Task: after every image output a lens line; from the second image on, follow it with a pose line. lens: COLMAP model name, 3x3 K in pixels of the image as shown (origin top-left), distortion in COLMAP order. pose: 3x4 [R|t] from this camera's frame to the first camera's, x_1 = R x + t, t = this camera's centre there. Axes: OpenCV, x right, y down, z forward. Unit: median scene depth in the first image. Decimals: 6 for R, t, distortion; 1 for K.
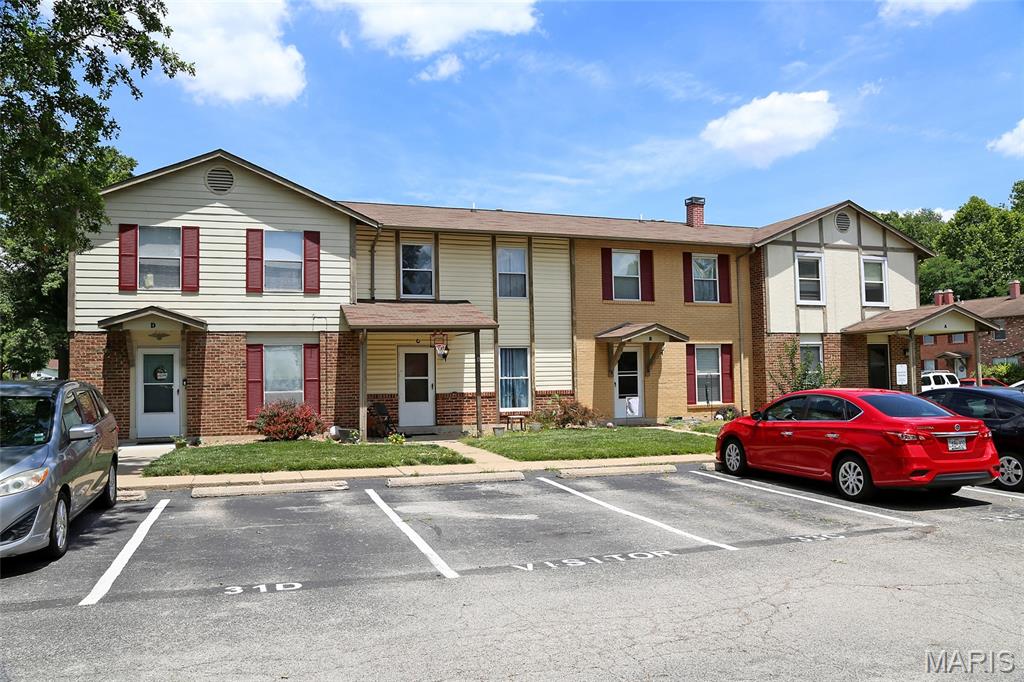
lens RADIAL K [[735.9, 0, 512.0], [0, 735.9, 341.0], [0, 0, 1]] dist [-0.052531, 0.001619]
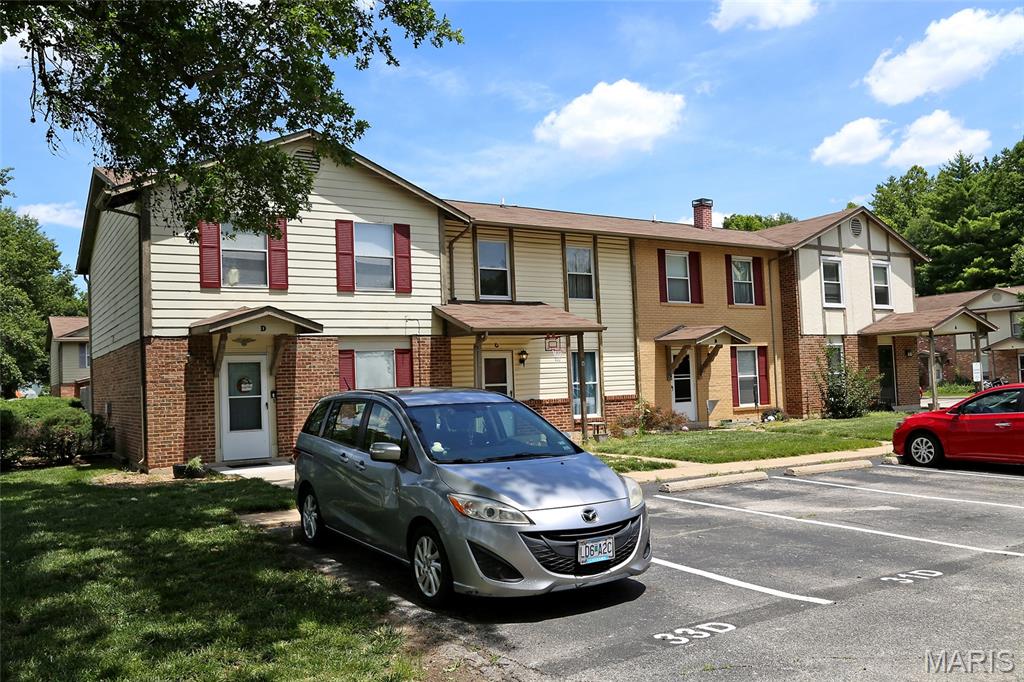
lens RADIAL K [[798.3, 0, 512.0], [0, 798.3, 341.0], [0, 0, 1]] dist [-0.029672, 0.004807]
pose [[0.975604, -0.007573, 0.219409, -0.311052], [0.009641, 0.999919, -0.008355, 0.003152], [-0.219328, 0.010266, 0.975597, 0.009368]]
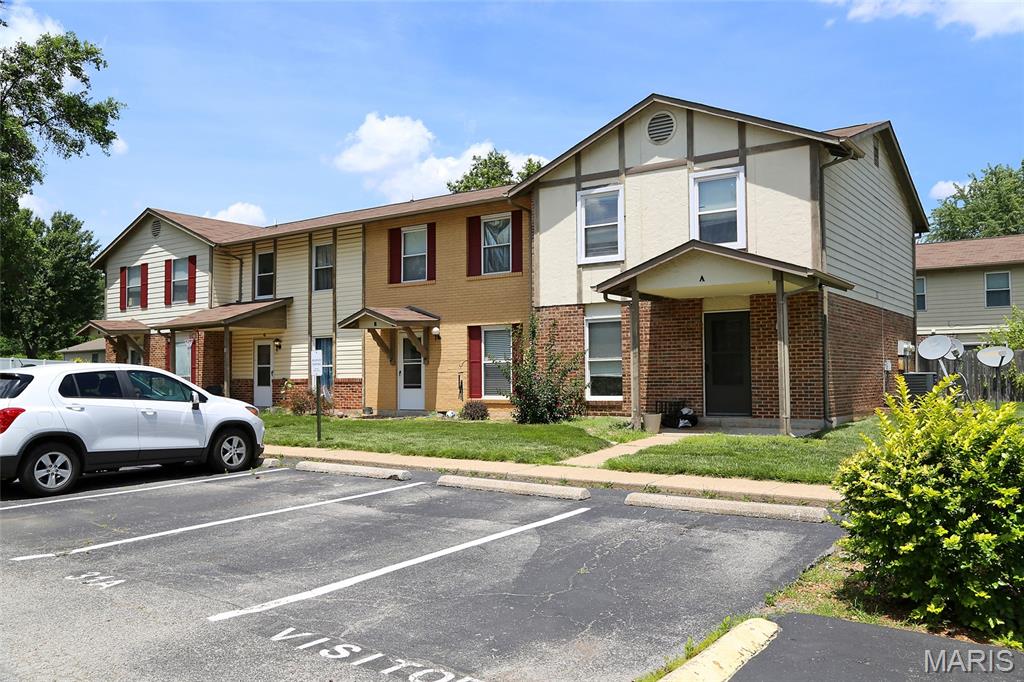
lens RADIAL K [[851.5, 0, 514.6], [0, 851.5, 341.1], [0, 0, 1]] dist [-0.042320, 0.003147]
pose [[0.570423, -0.021059, -0.821081, 1.147746], [0.043116, 0.999061, 0.004331, 0.020515], [0.820219, -0.037872, 0.570795, 0.520711]]
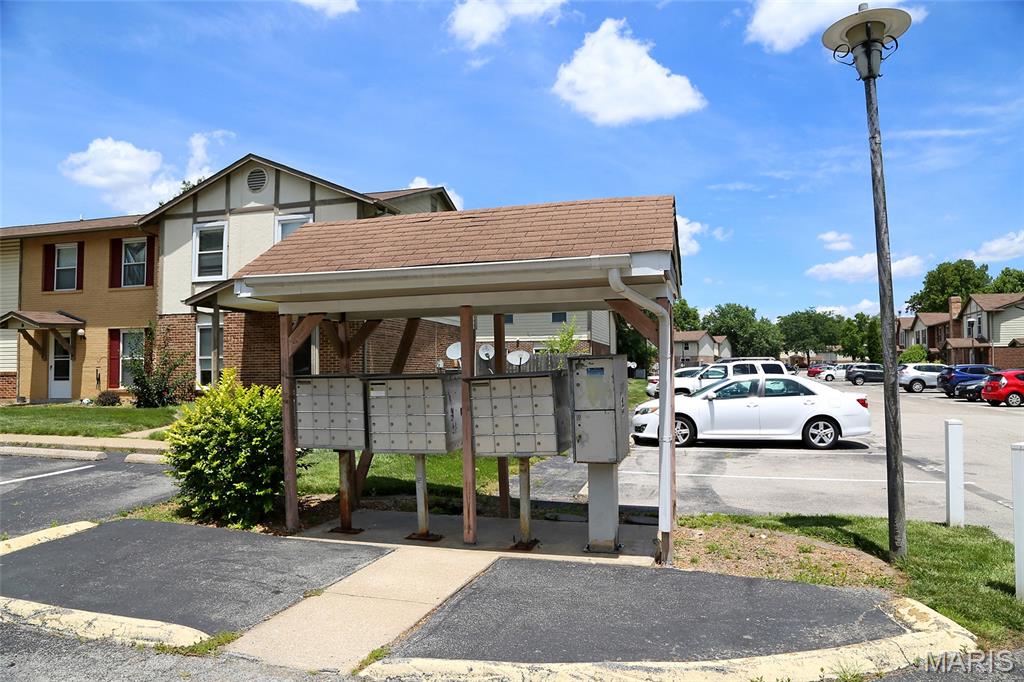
lens RADIAL K [[709.4, 0, 516.3], [0, 709.4, 343.6], [0, 0, 1]] dist [-0.117851, 0.075096]
pose [[0.823322, -0.009772, -0.567490, 1.334501], [0.023791, 0.999567, 0.017303, 0.022928], [0.567075, -0.027747, 0.823198, 0.574498]]
